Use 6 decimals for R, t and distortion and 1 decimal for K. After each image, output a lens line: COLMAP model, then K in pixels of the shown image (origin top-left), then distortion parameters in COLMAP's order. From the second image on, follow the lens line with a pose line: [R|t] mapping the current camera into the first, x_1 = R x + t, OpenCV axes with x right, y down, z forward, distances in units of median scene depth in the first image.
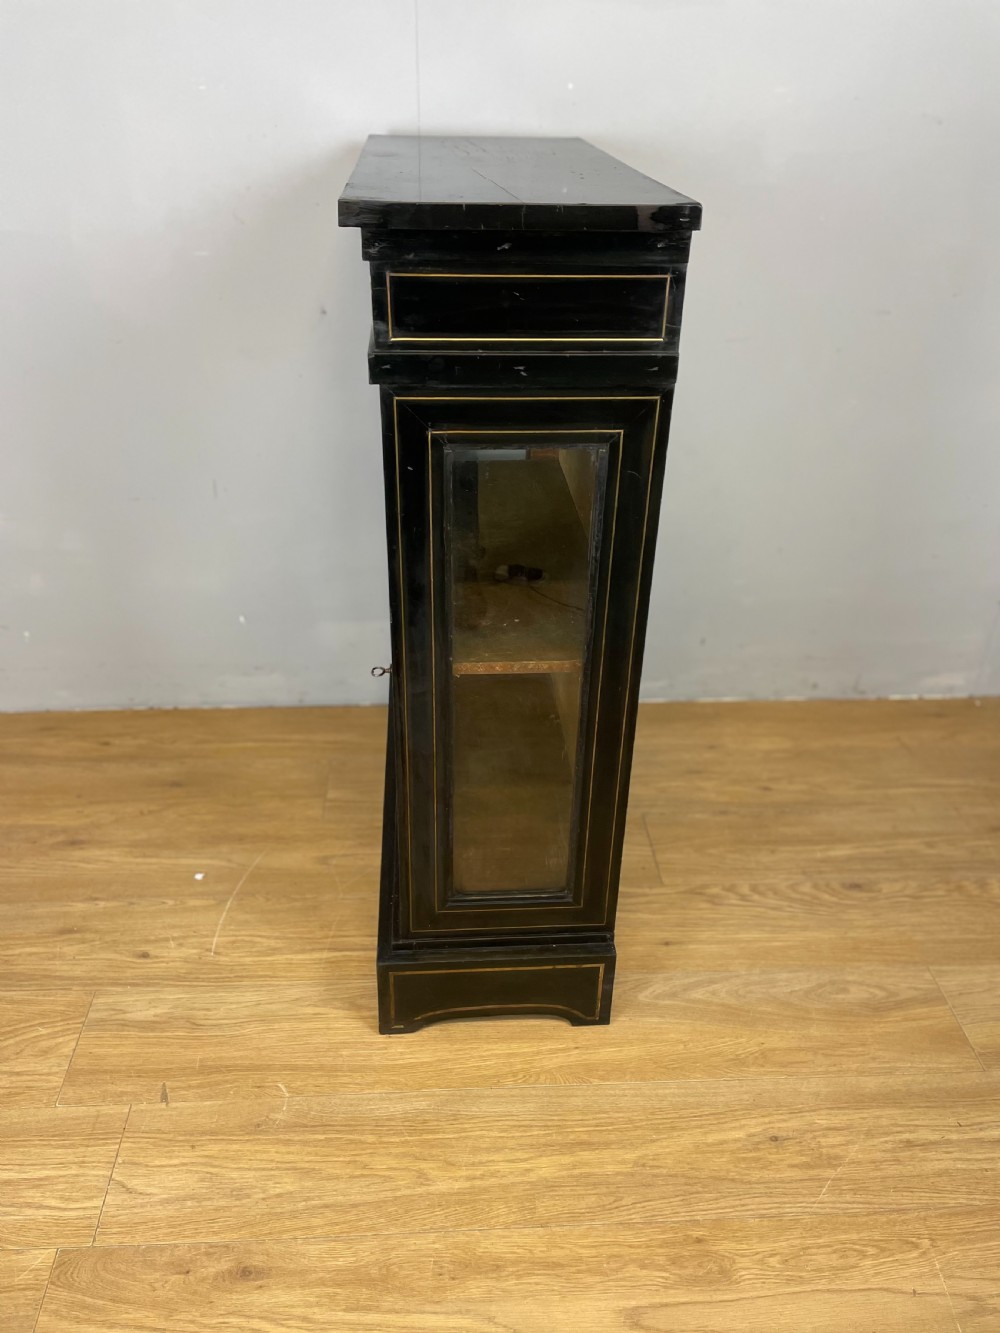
lens RADIAL K [[1015.2, 0, 496.7], [0, 1015.2, 669.7], [0, 0, 1]] dist [0.087113, -0.117762]
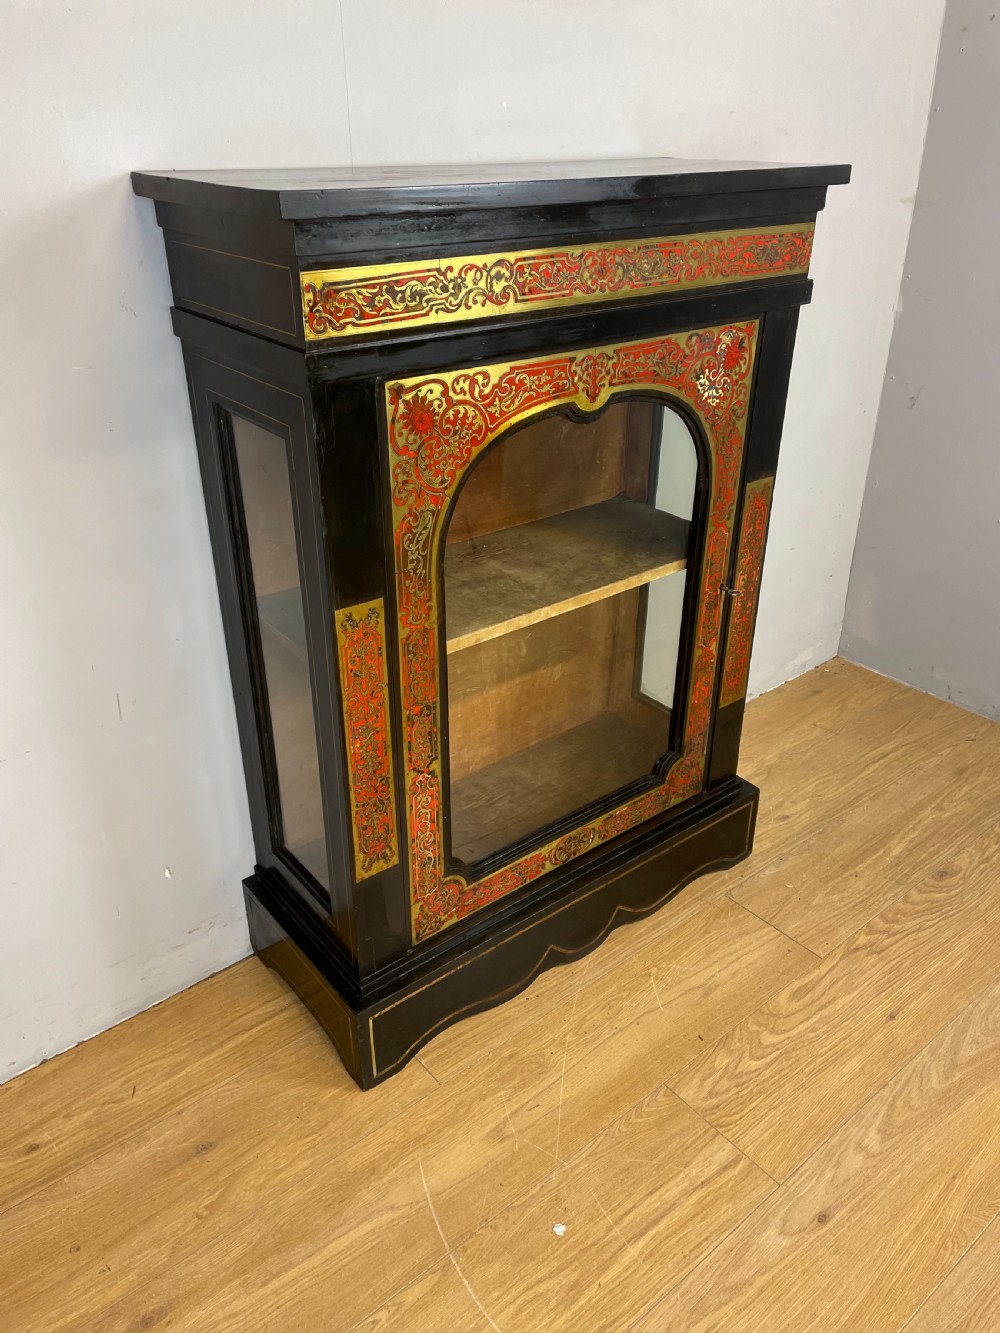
lens RADIAL K [[1015.2, 0, 503.4], [0, 1015.2, 665.7], [0, 0, 1]] dist [0.087113, -0.117762]
pose [[0.803804, -0.299796, 0.513831, -0.464447], [0.324904, 0.944770, 0.042971, -0.169347], [-0.498335, 0.132405, 0.856815, 0.332390]]
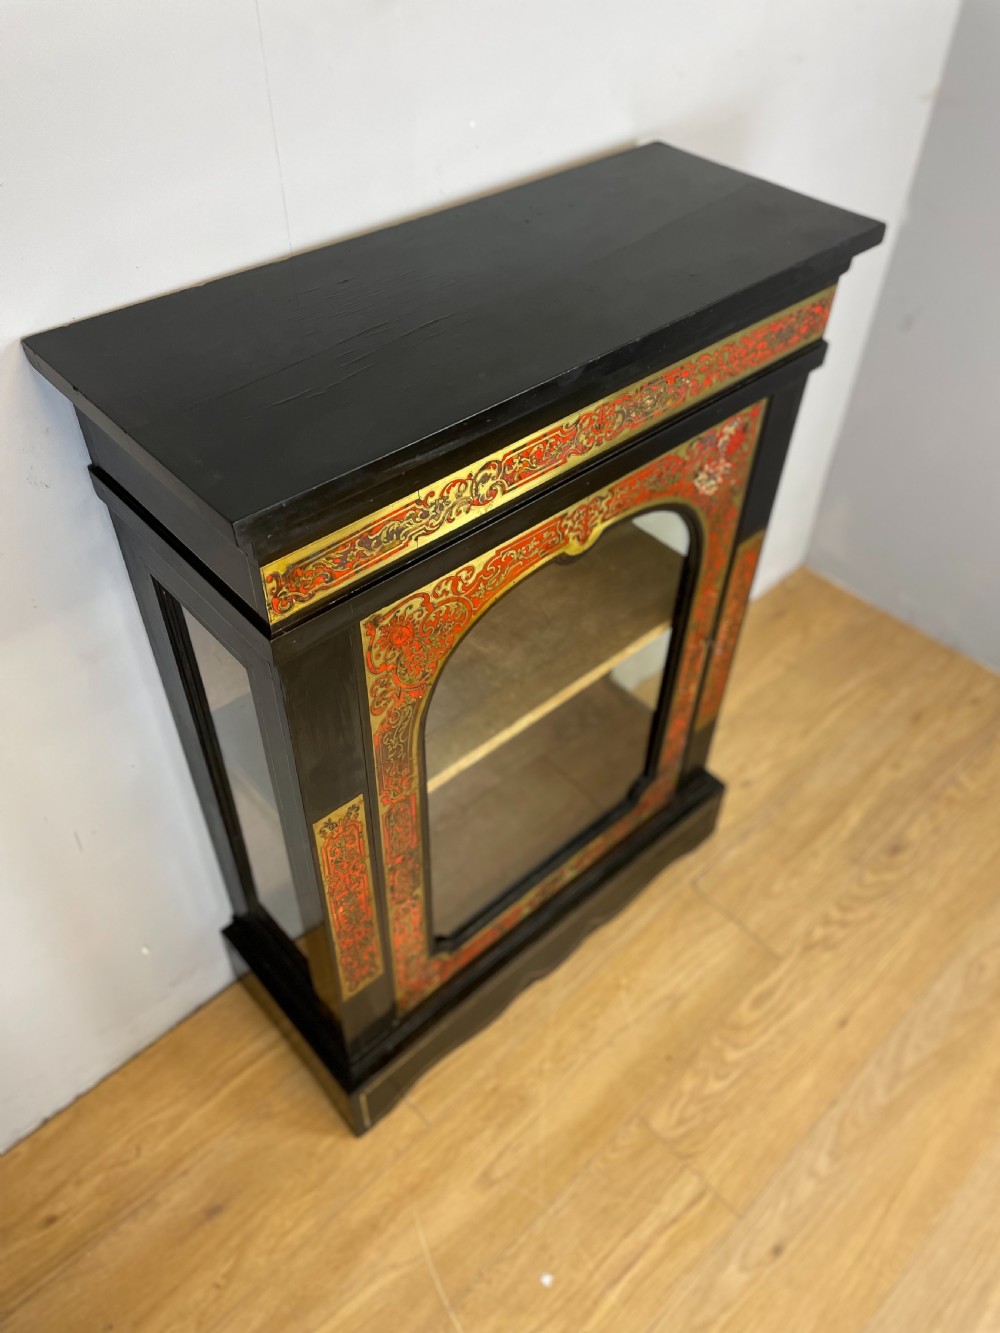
lens RADIAL K [[1015.2, 0, 506.6], [0, 1015.2, 659.6], [0, 0, 1]] dist [0.087113, -0.117762]
pose [[0.762858, -0.457403, 0.456979, -0.353925], [0.331647, 0.883535, 0.330720, -0.451582], [-0.555029, -0.100737, 0.825708, 0.382231]]
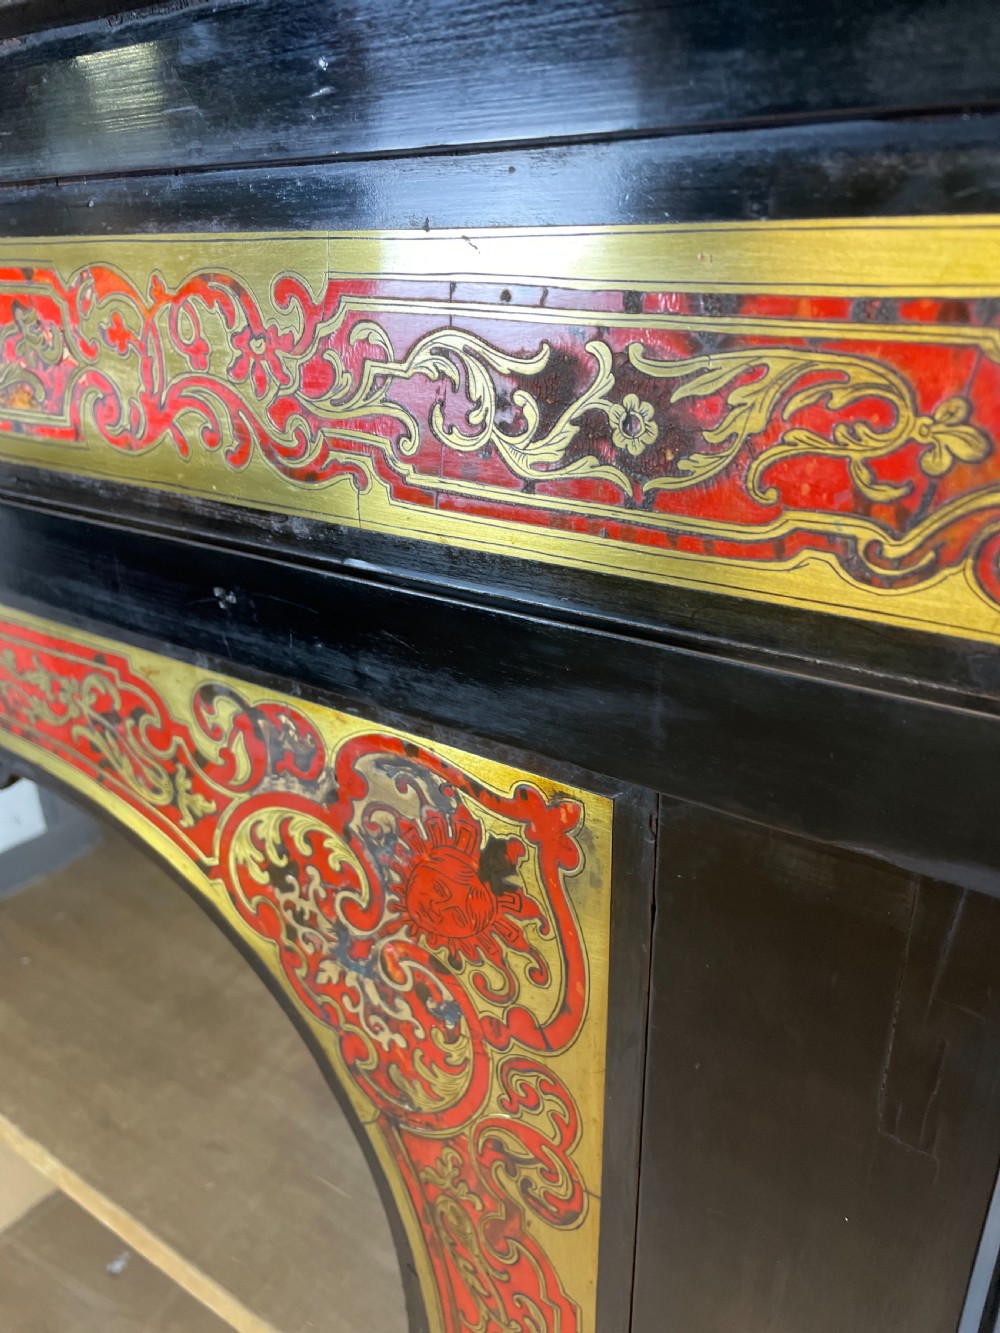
lens RADIAL K [[1015.2, 0, 504.8], [0, 1015.2, 649.9], [0, 0, 1]] dist [0.087113, -0.117762]
pose [[0.799084, 0.191066, -0.570052, 0.229837], [-0.297236, 0.949727, -0.098336, -0.322982], [0.522605, 0.248018, 0.815703, 0.756506]]
